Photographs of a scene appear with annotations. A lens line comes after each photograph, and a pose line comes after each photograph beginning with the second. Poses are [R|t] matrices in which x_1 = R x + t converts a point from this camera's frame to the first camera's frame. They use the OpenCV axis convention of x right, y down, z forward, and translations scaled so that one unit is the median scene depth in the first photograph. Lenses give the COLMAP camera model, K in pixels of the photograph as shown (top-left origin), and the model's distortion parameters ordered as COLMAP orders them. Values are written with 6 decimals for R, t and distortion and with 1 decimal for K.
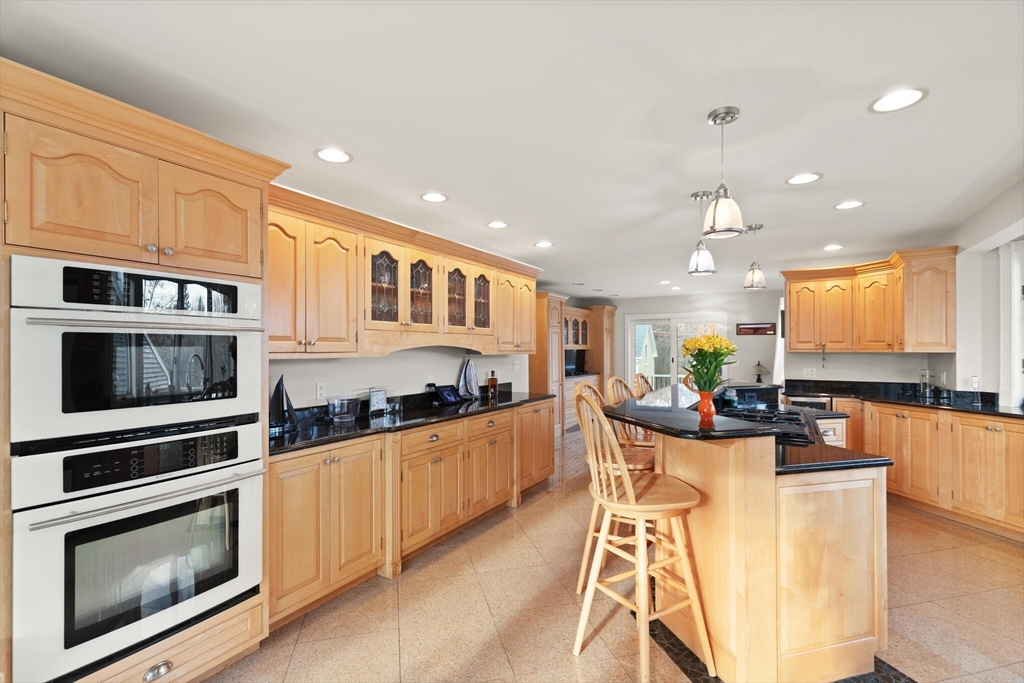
lens RADIAL K [[463.4, 0, 514.7], [0, 463.4, 343.5], [0, 0, 1]] dist [0.001193, -0.000254]
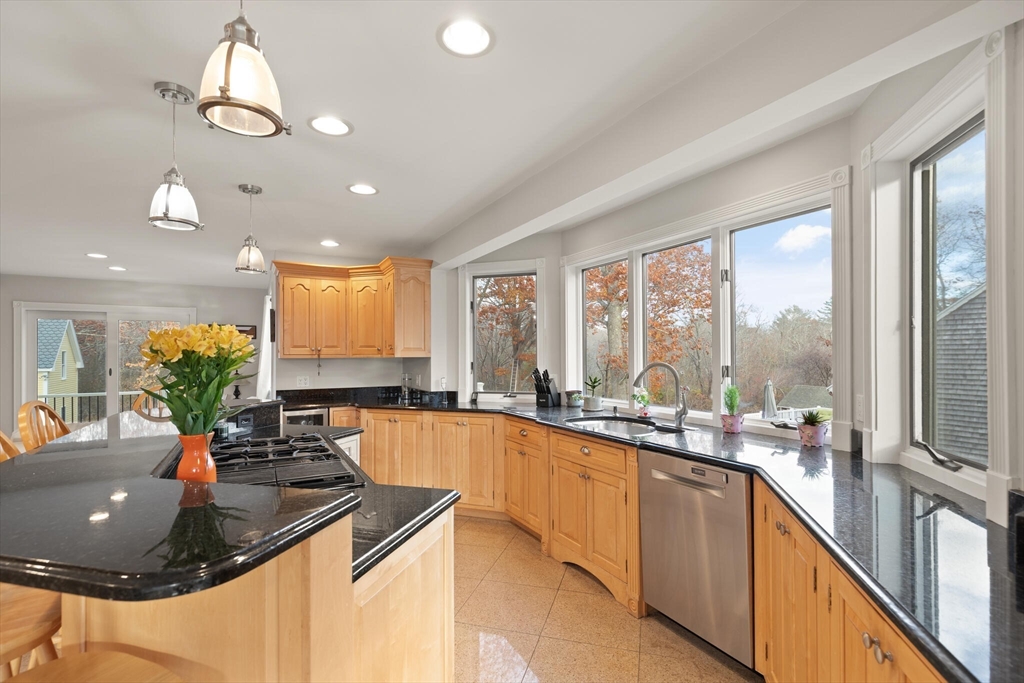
lens RADIAL K [[474.5, 0, 513.6], [0, 474.5, 353.8], [0, 0, 1]] dist [0.002259, 0.000069]
pose [[0.511687, -0.000877, 0.859171, 0.071880], [-0.005054, 0.999979, 0.004031, 0.005445], [-0.859157, -0.006405, 0.511672, 0.220089]]
